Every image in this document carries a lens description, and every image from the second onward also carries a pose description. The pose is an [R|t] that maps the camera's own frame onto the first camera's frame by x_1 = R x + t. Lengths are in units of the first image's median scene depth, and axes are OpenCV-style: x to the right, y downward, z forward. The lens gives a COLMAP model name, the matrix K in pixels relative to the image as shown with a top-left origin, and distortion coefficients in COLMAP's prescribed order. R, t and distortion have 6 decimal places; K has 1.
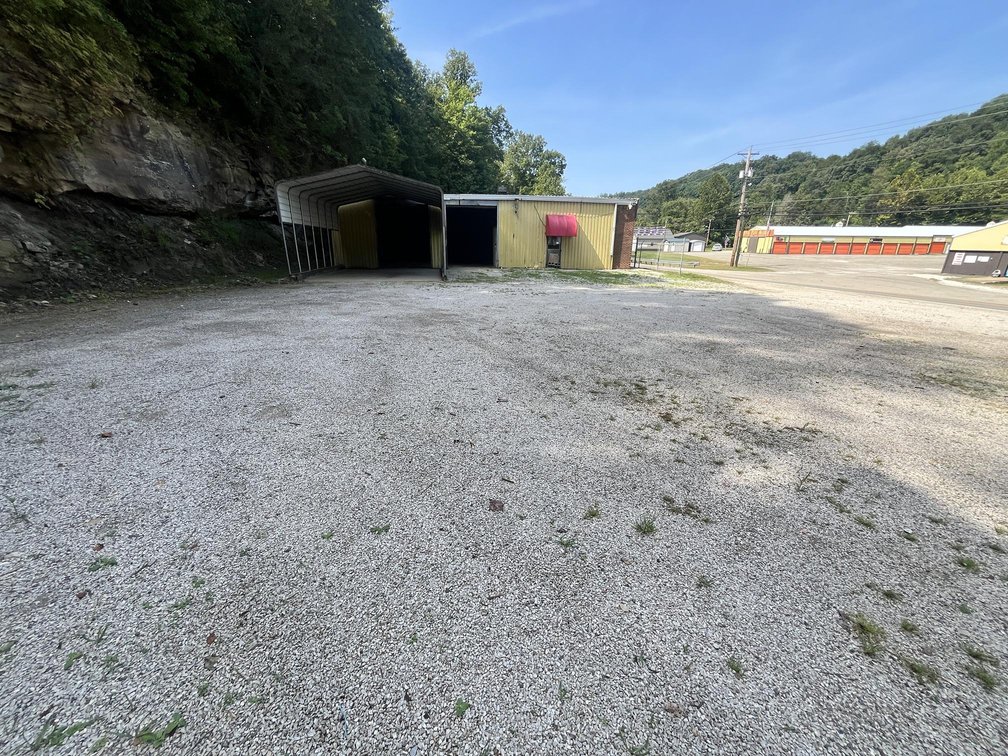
lens RADIAL K [[413.2, 0, 504.7], [0, 413.2, 378.4], [0, 0, 1]] dist [-0.000684, 0.000505]
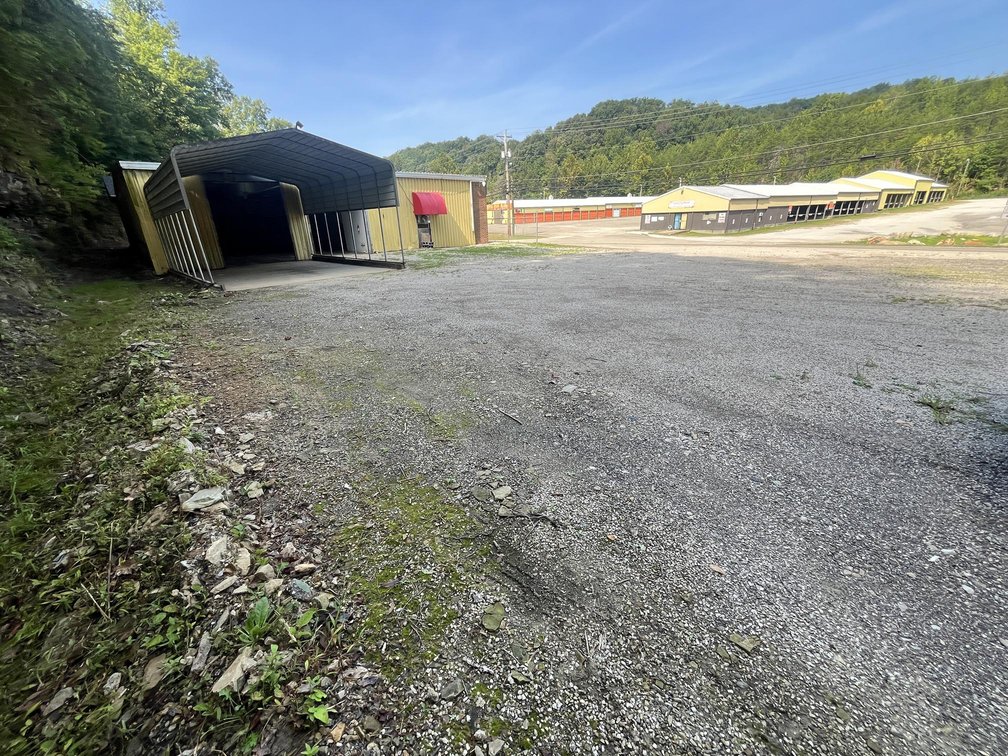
lens RADIAL K [[413.2, 0, 502.3], [0, 413.2, 381.3], [0, 0, 1]] dist [-0.000684, 0.000505]
pose [[0.812124, -0.256004, 0.524325, -0.149634], [0.228790, 0.966364, 0.117460, -0.015670], [-0.536759, 0.024568, 0.843378, 0.037631]]
